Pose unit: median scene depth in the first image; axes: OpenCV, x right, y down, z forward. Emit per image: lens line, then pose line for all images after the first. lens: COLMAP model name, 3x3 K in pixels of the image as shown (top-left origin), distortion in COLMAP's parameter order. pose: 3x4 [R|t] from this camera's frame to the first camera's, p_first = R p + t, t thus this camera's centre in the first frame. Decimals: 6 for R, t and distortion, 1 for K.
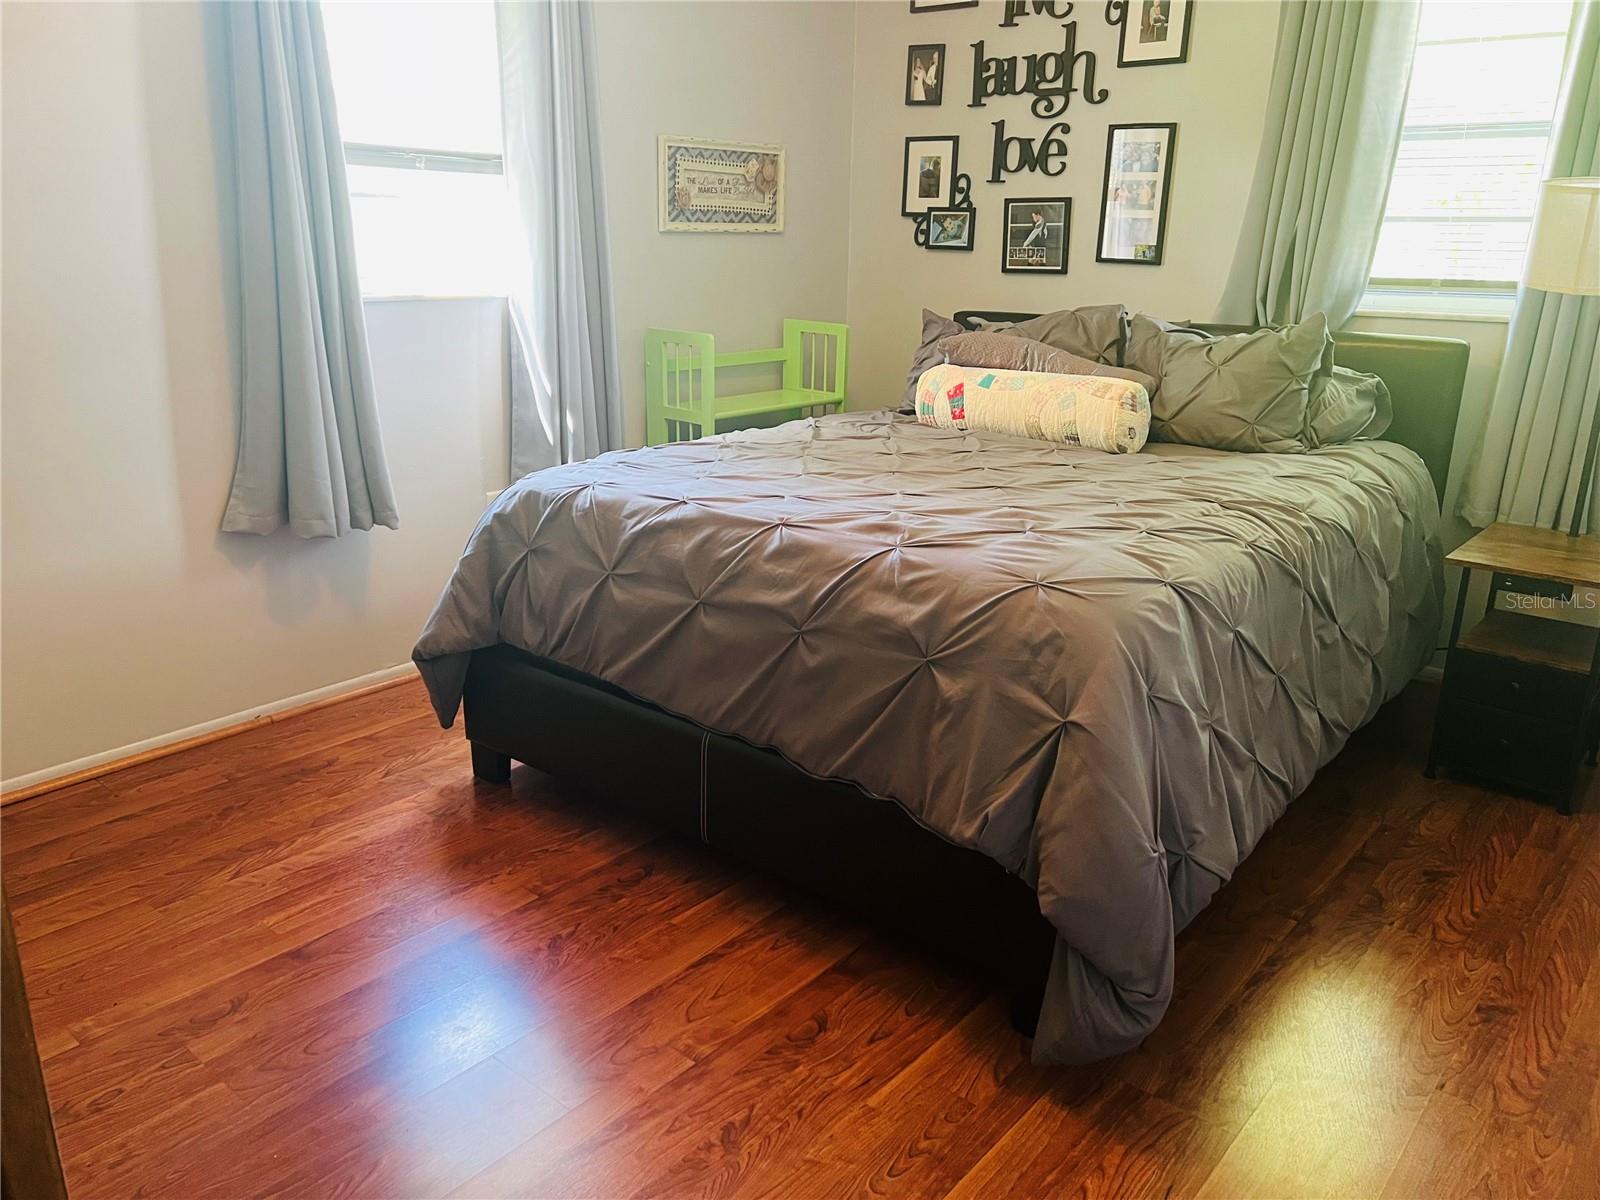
lens RADIAL K [[1197.9, 0, 798.5], [0, 1197.9, 603.1], [0, 0, 1]] dist [0.062738, -0.071178]
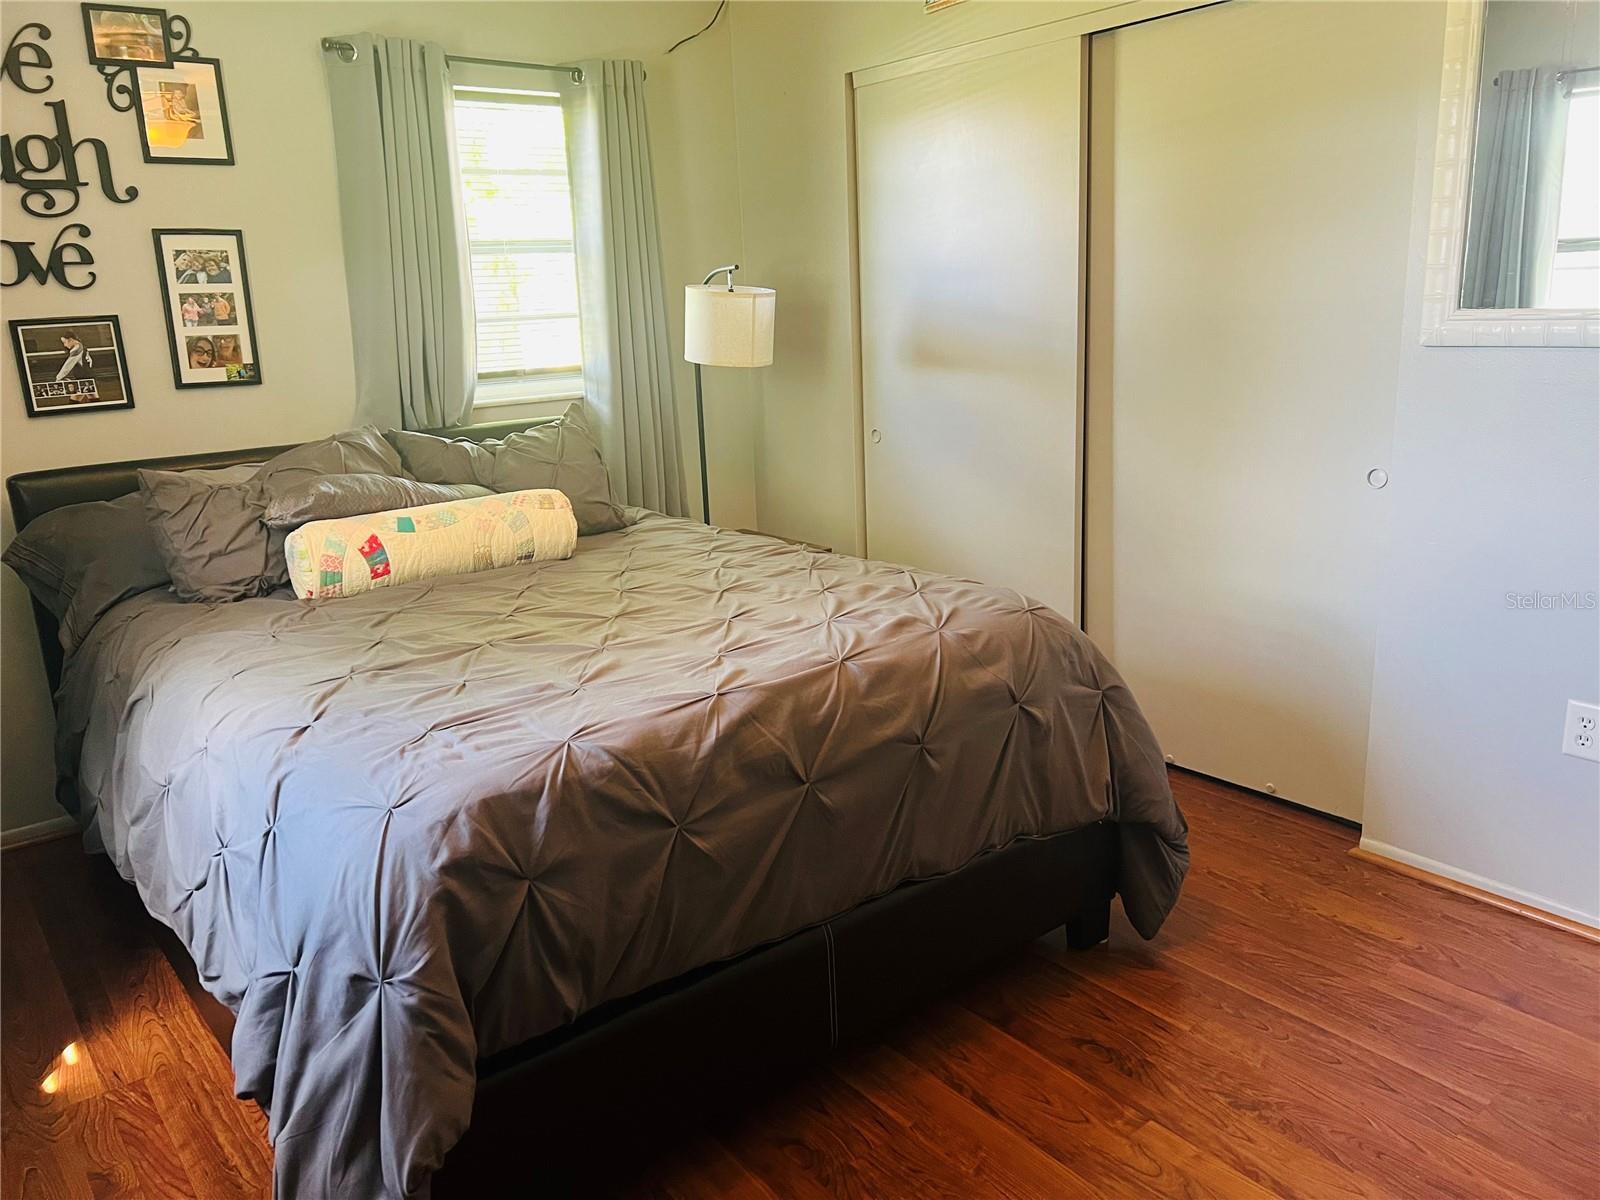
lens RADIAL K [[1197.9, 0, 801.8], [0, 1197.9, 601.3], [0, 0, 1]] dist [0.062738, -0.071178]
pose [[0.201887, -0.270937, 0.941188, -0.506611], [0.335378, 0.922003, 0.193475, -0.170993], [-0.920197, 0.276594, 0.277007, 0.428988]]
